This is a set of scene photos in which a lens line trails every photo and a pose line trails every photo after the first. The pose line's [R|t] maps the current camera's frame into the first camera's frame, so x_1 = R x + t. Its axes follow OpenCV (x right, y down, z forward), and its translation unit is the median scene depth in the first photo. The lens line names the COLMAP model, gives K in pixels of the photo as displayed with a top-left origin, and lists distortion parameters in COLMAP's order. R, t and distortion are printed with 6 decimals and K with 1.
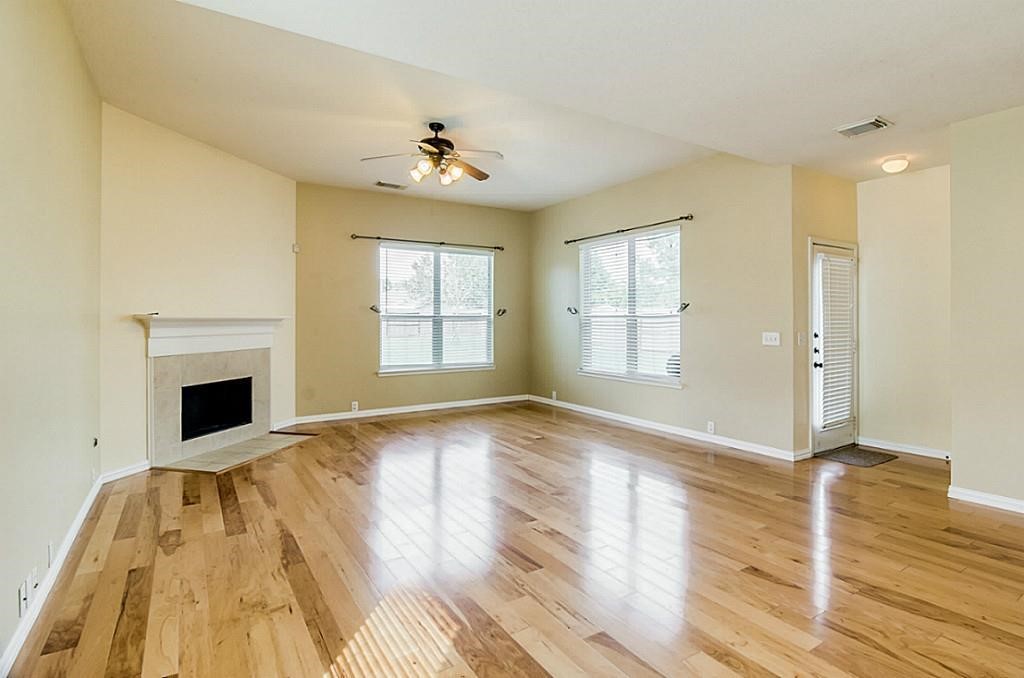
lens RADIAL K [[524.2, 0, 532.4], [0, 524.2, 324.9], [0, 0, 1]] dist [-0.002087, -0.002048]
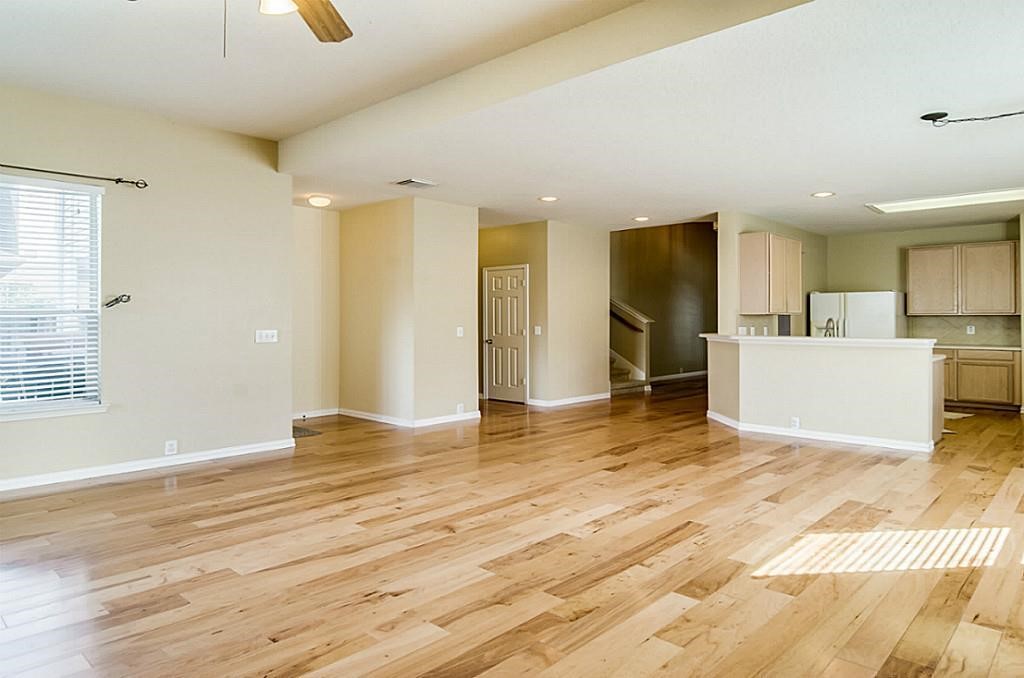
lens RADIAL K [[485.9, 0, 381.0], [0, 485.9, 317.3], [0, 0, 1]] dist [-0.001287, -0.001103]
pose [[-0.004437, 0.003714, 0.999983, -0.615477], [0.008572, 0.999957, -0.003676, -0.006564], [-0.999953, 0.008556, -0.004469, 0.956777]]
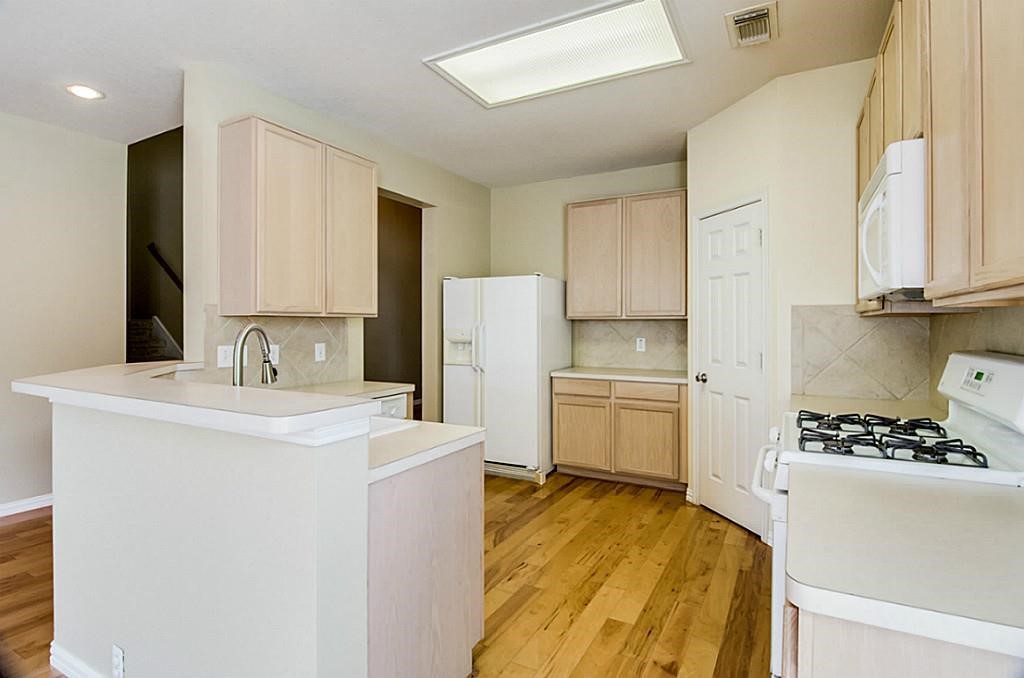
lens RADIAL K [[488.9, 0, 510.0], [0, 488.9, 319.2], [0, 0, 1]] dist [0.000674, -0.000552]
pose [[-0.437727, 0.008223, 0.899071, -0.407687], [0.010903, 0.999933, -0.003838, -0.005472], [-0.899042, 0.008123, -0.437787, 0.634487]]
